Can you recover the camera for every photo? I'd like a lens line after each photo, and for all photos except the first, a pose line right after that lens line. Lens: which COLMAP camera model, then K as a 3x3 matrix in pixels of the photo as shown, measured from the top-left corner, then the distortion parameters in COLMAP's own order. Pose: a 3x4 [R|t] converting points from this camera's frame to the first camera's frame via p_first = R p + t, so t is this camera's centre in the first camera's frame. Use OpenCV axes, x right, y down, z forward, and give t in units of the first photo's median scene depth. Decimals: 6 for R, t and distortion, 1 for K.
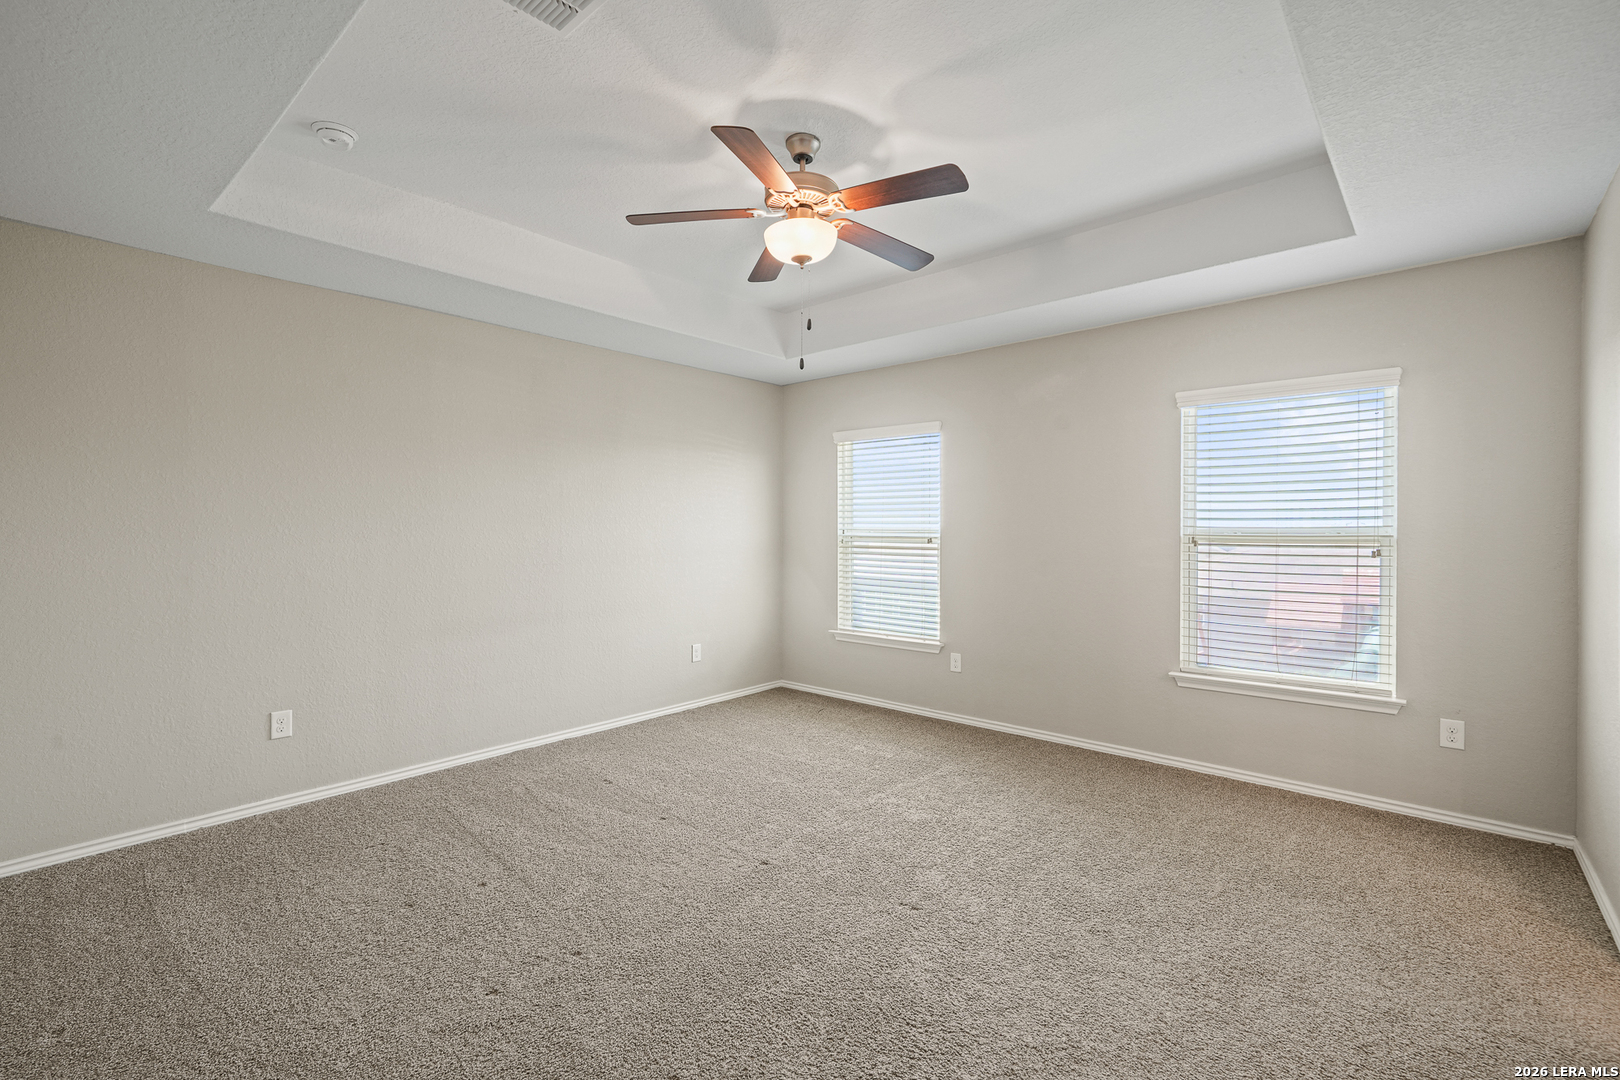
lens RADIAL K [[713.3, 0, 804.6], [0, 713.3, 543.8], [0, 0, 1]] dist [0.007313, 0.001243]
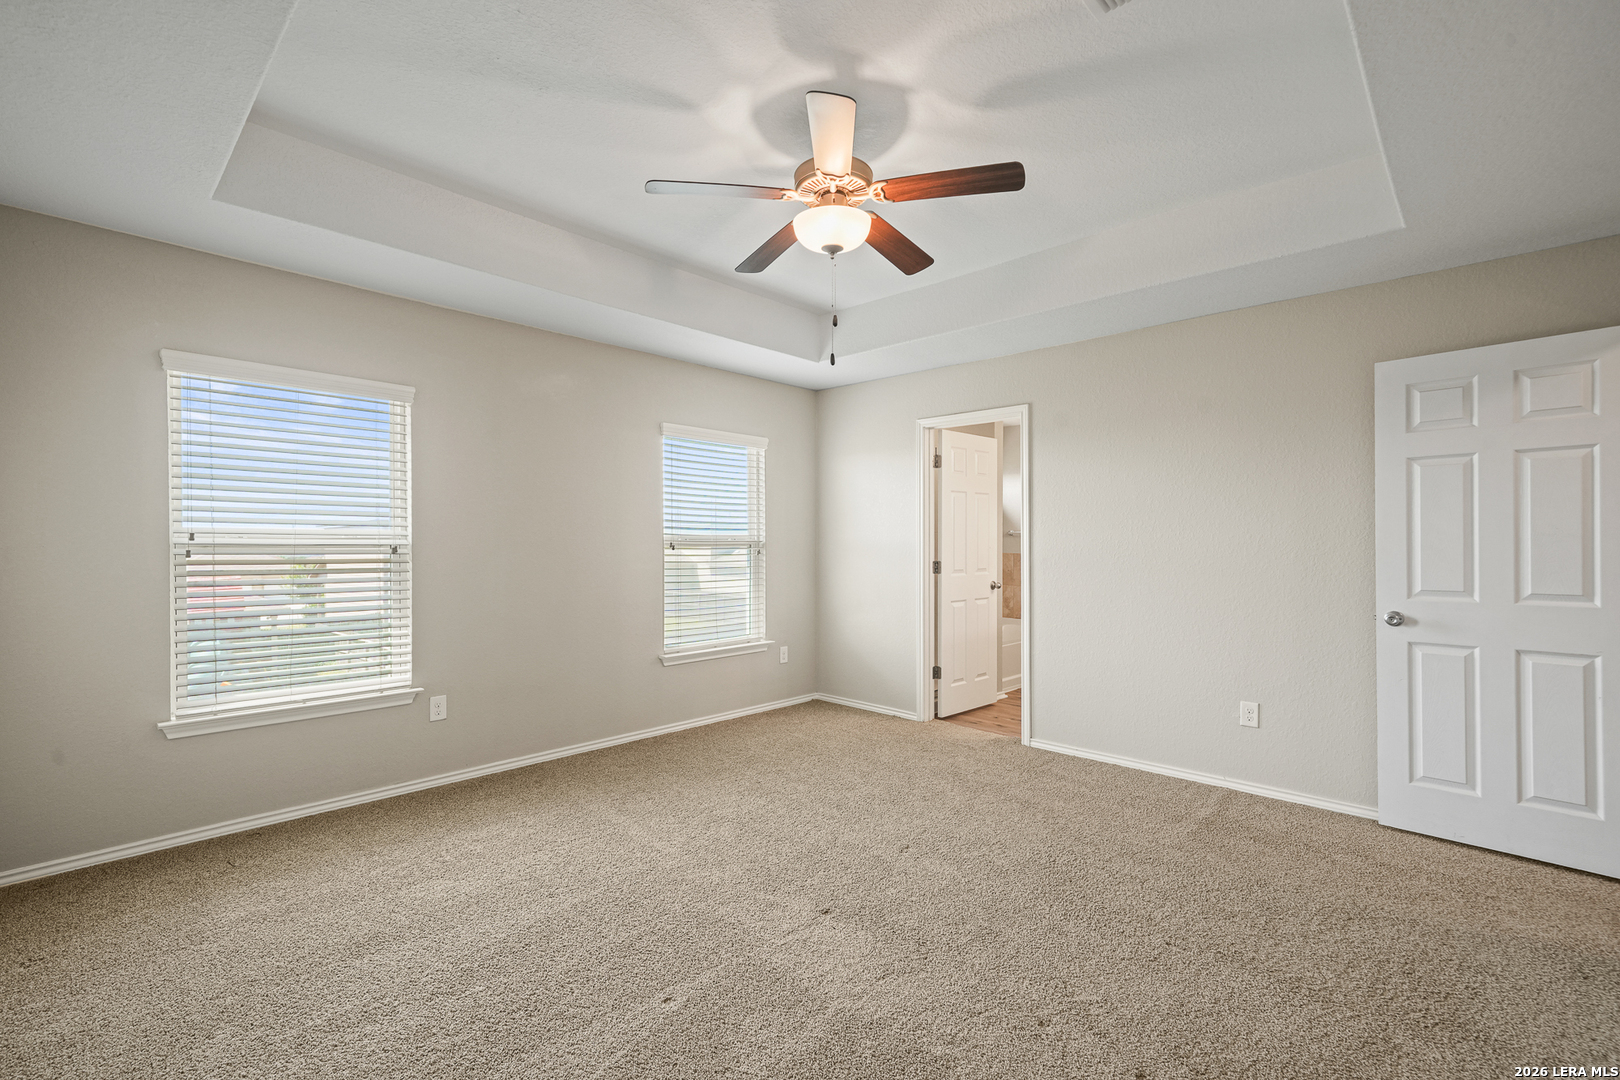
lens RADIAL K [[713.3, 0, 804.6], [0, 713.3, 543.8], [0, 0, 1]] dist [0.007313, 0.001243]
pose [[0.036743, -0.001916, 0.999323, -0.599706], [0.017132, 0.999852, 0.001287, -0.005259], [-0.999178, 0.017073, 0.036771, 0.633984]]
